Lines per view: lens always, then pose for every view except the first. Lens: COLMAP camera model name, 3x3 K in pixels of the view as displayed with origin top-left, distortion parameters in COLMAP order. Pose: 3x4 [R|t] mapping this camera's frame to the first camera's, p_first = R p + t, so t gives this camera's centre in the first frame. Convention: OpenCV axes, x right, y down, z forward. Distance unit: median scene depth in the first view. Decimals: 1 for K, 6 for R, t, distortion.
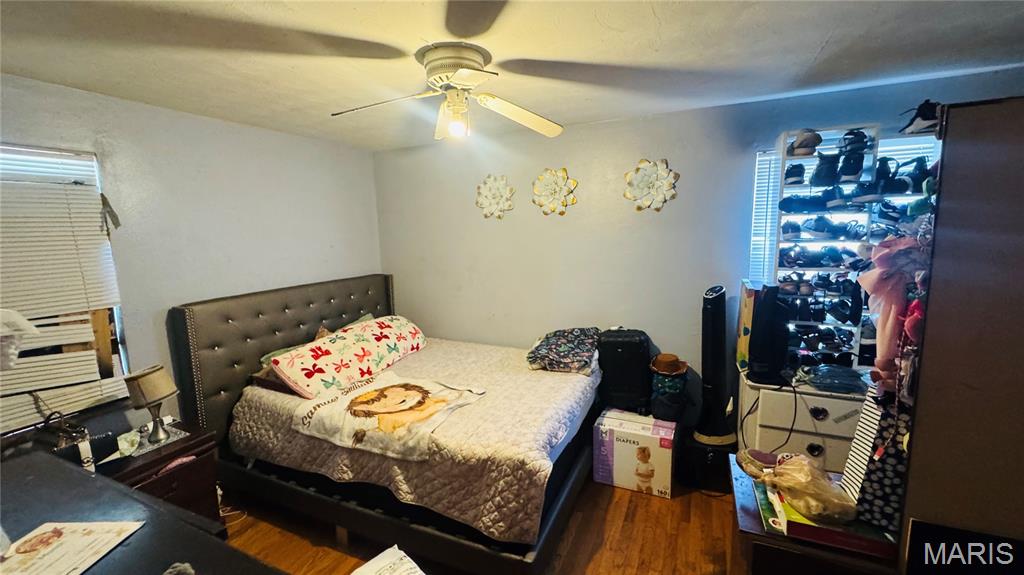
lens RADIAL K [[414.8, 0, 514.1], [0, 414.8, 286.8], [0, 0, 1]] dist [0.001533, 0.000119]
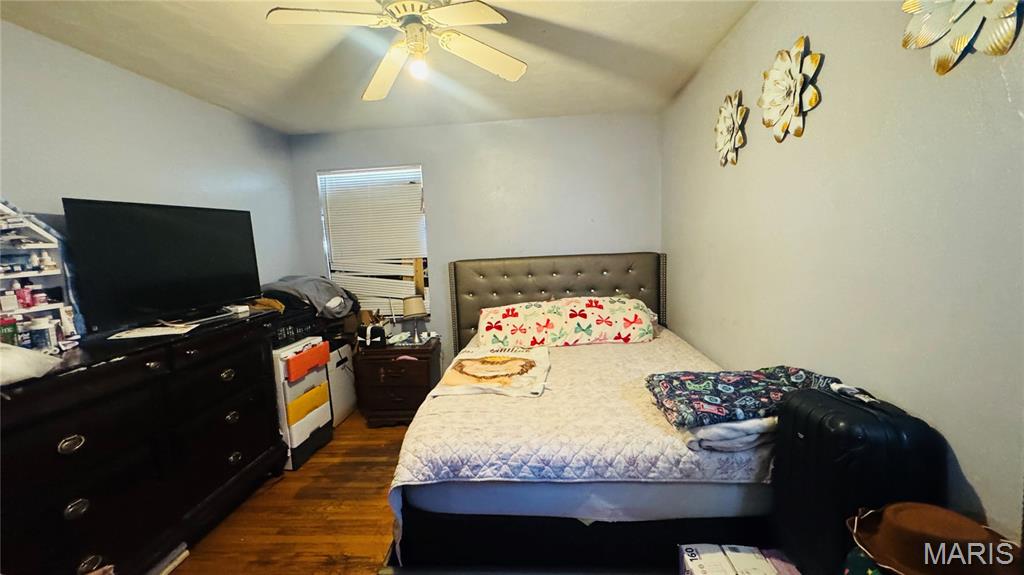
lens RADIAL K [[414.8, 0, 512.8], [0, 414.8, 288.9], [0, 0, 1]] dist [0.001533, 0.000119]
pose [[0.352234, 0.116774, -0.928598, 0.608309], [-0.095282, 0.991505, 0.088543, -0.005244], [0.931049, 0.057291, 0.360368, 0.657421]]
